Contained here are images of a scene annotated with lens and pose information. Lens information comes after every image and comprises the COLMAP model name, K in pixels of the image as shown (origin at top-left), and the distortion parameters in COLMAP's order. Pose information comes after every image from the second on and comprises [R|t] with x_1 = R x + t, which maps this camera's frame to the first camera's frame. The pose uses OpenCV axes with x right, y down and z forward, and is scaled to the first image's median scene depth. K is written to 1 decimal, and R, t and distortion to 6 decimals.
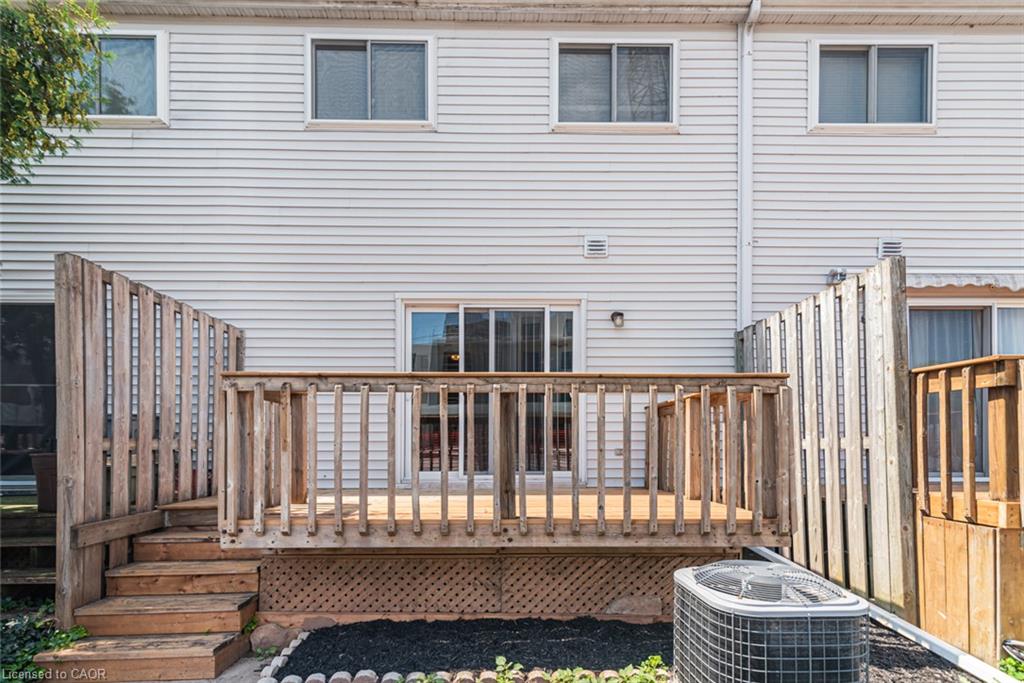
lens RADIAL K [[451.1, 0, 512.9], [0, 451.1, 430.9], [0, 0, 1]] dist [0.002031, 0.000278]
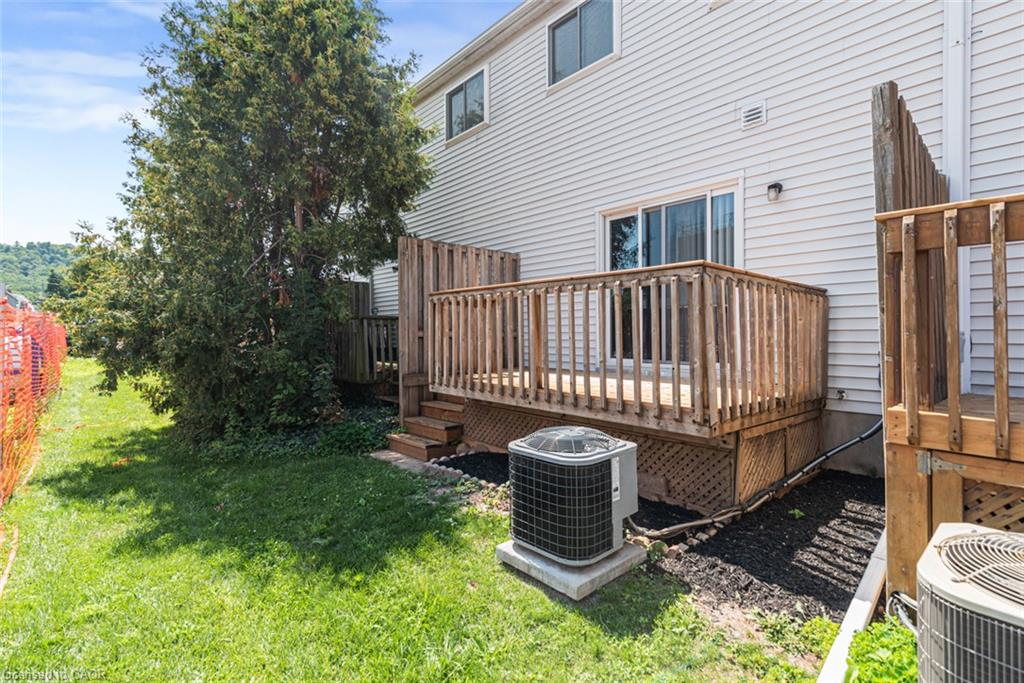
lens RADIAL K [[475.1, 0, 512.2], [0, 475.1, 323.1], [0, 0, 1]] dist [-0.000489, -0.000223]
pose [[0.653144, -0.017051, -0.757042, 0.584740], [0.020823, 0.999773, -0.004553, 0.001704], [0.756947, -0.012790, 0.653351, 0.007452]]
